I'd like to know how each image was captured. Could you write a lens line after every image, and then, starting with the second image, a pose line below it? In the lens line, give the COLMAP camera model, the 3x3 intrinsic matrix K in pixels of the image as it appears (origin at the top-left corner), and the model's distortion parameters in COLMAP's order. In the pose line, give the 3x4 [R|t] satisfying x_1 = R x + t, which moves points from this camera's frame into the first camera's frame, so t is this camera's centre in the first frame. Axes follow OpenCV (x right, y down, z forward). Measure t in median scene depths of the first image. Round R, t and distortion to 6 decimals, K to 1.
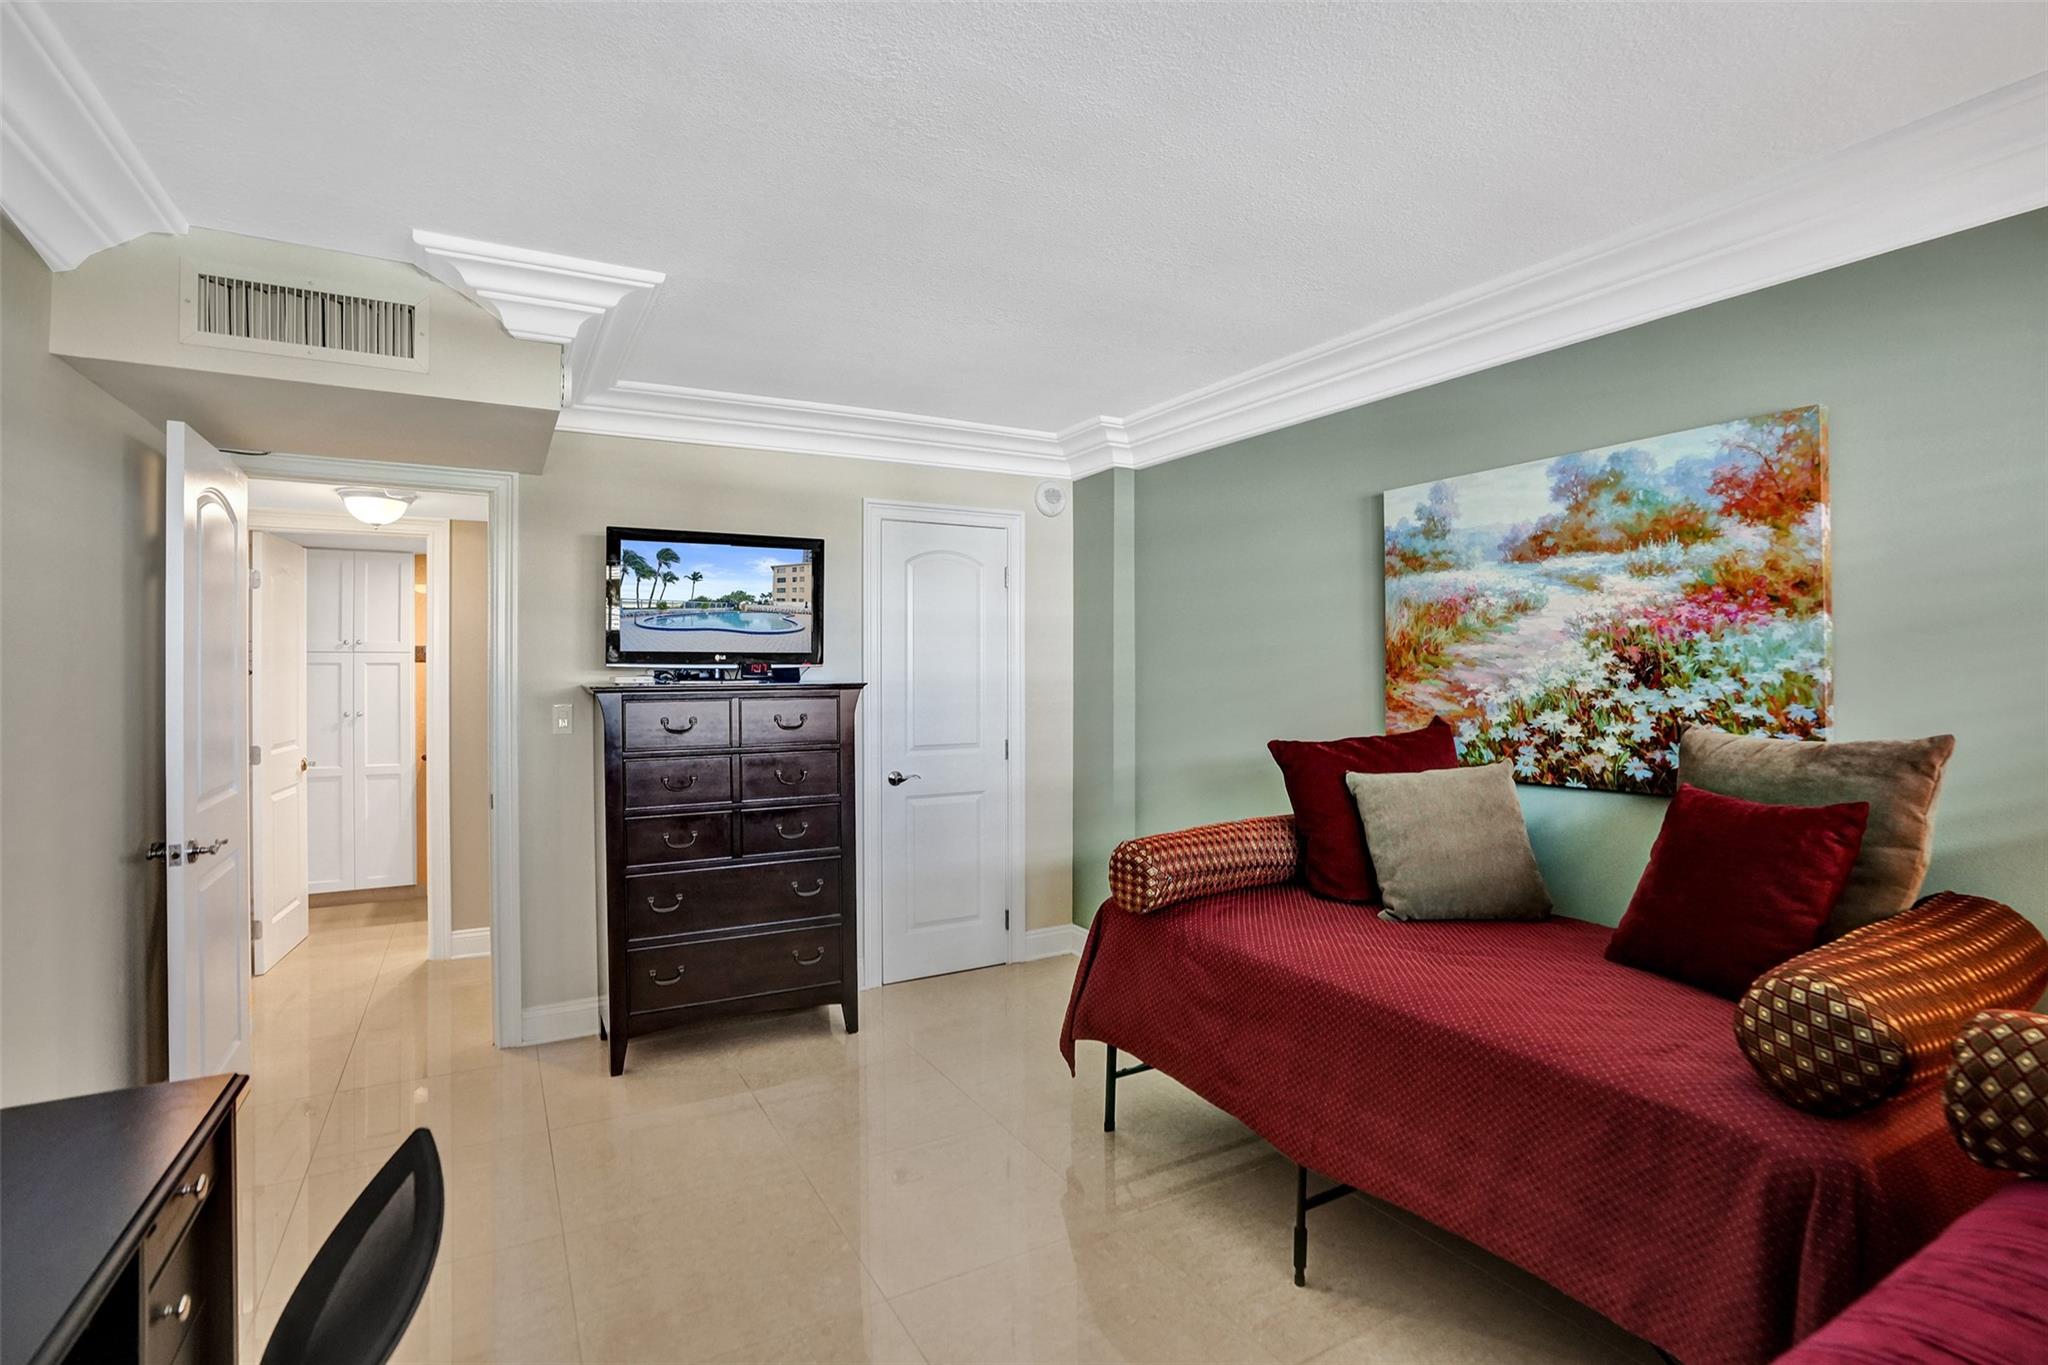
lens RADIAL K [[954.2, 0, 1023.8], [0, 954.2, 648.2], [0, 0, 1]] dist [-0.048799, 0.018406]
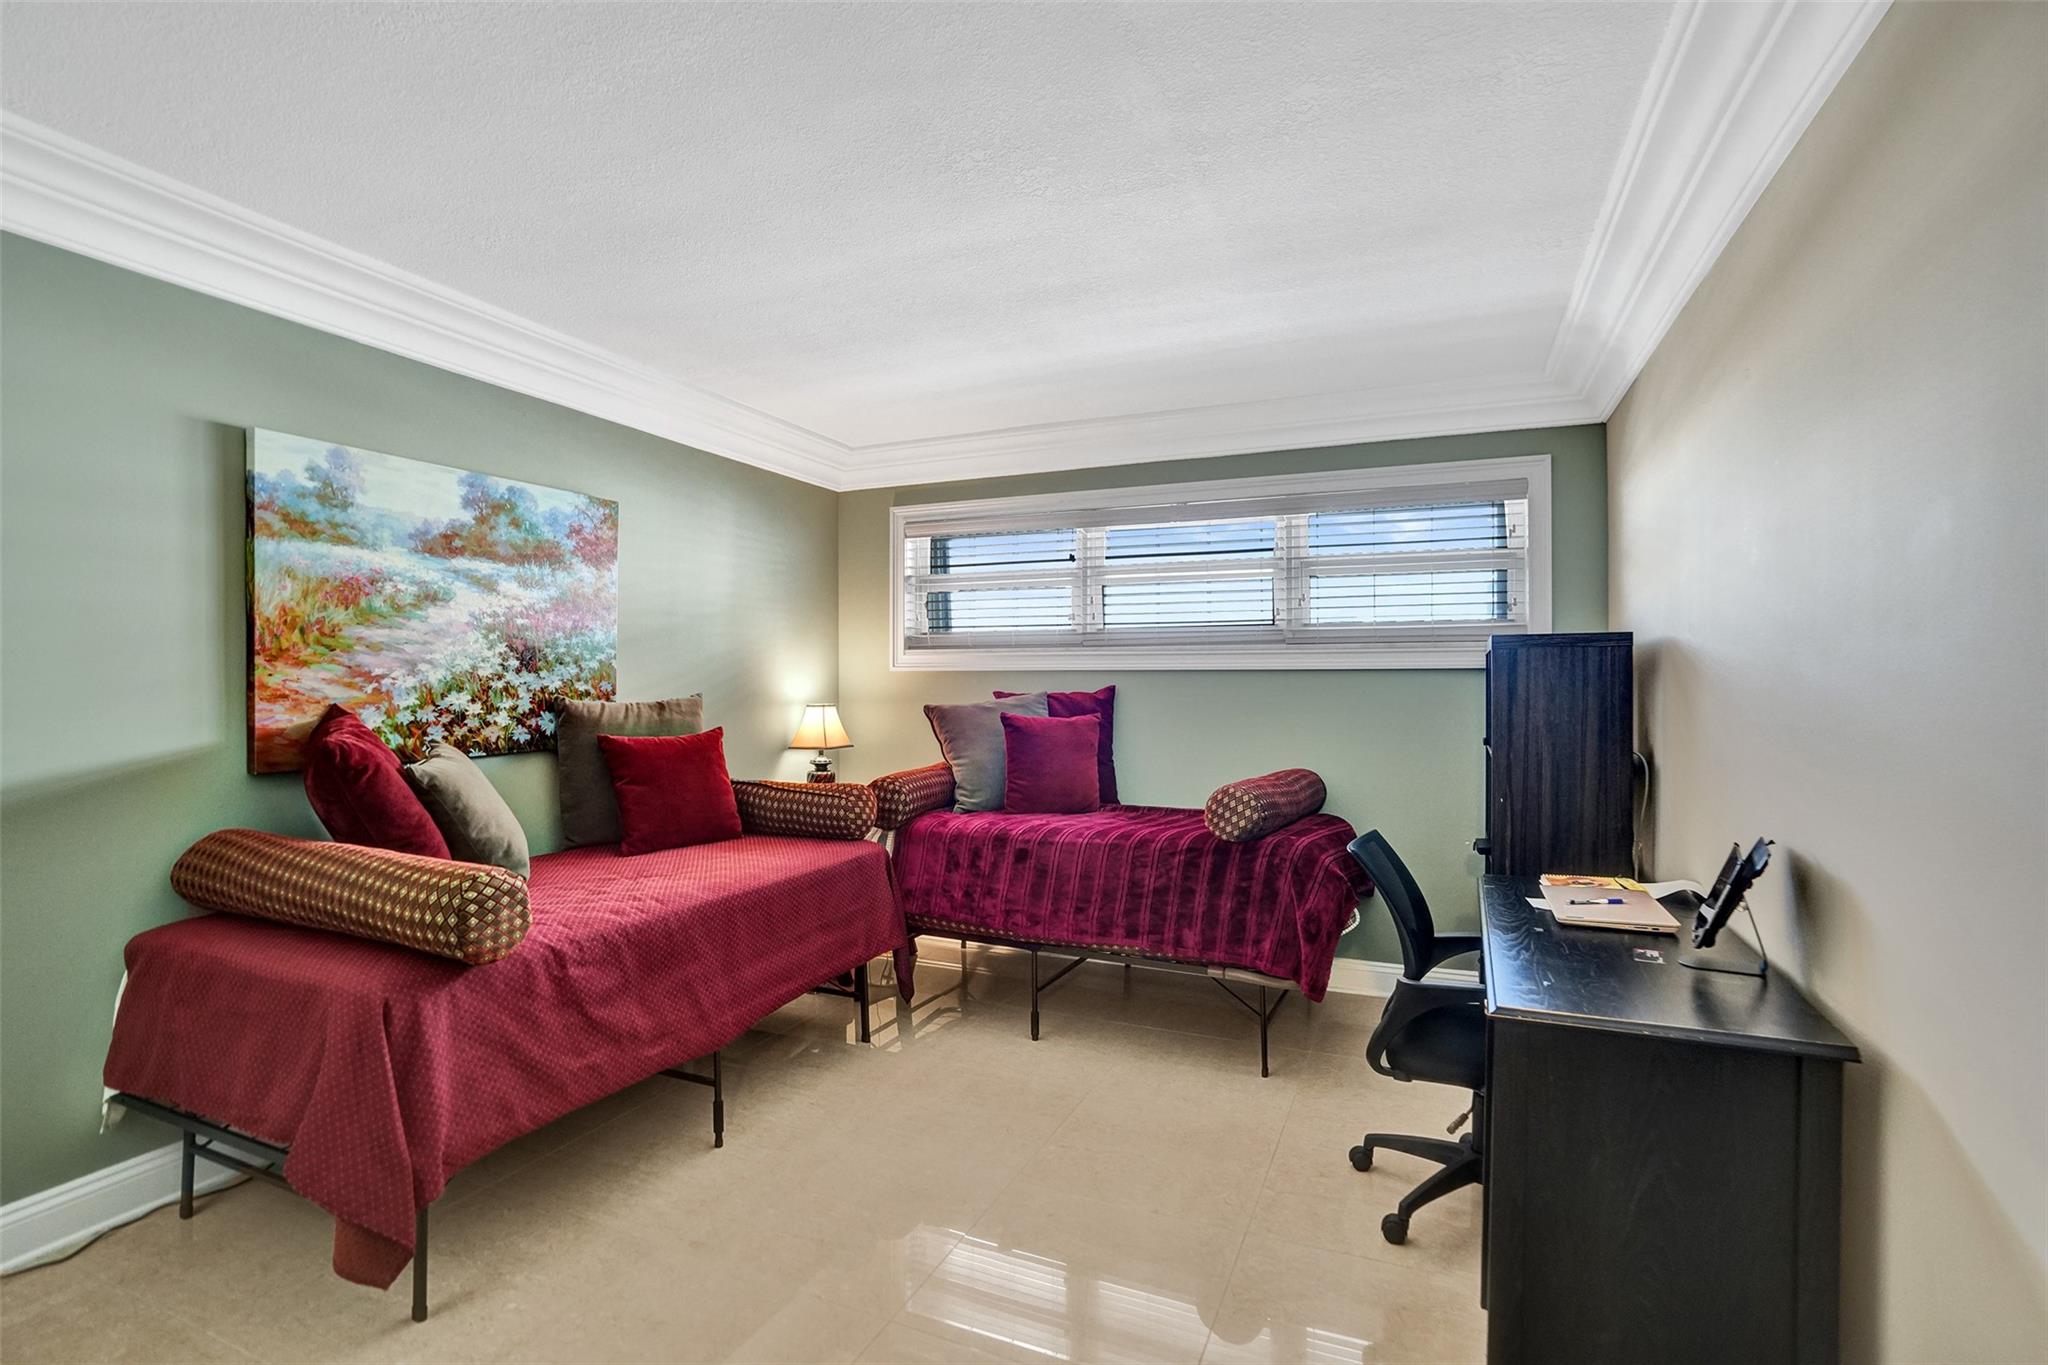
lens RADIAL K [[954.2, 0, 1027.4], [0, 954.2, 679.9], [0, 0, 1]] dist [-0.048799, 0.018406]
pose [[-0.592339, 0.003560, 0.805681, -0.753146], [-0.015567, 0.999753, -0.015863, 0.058431], [-0.805538, -0.021939, -0.592138, 1.112451]]
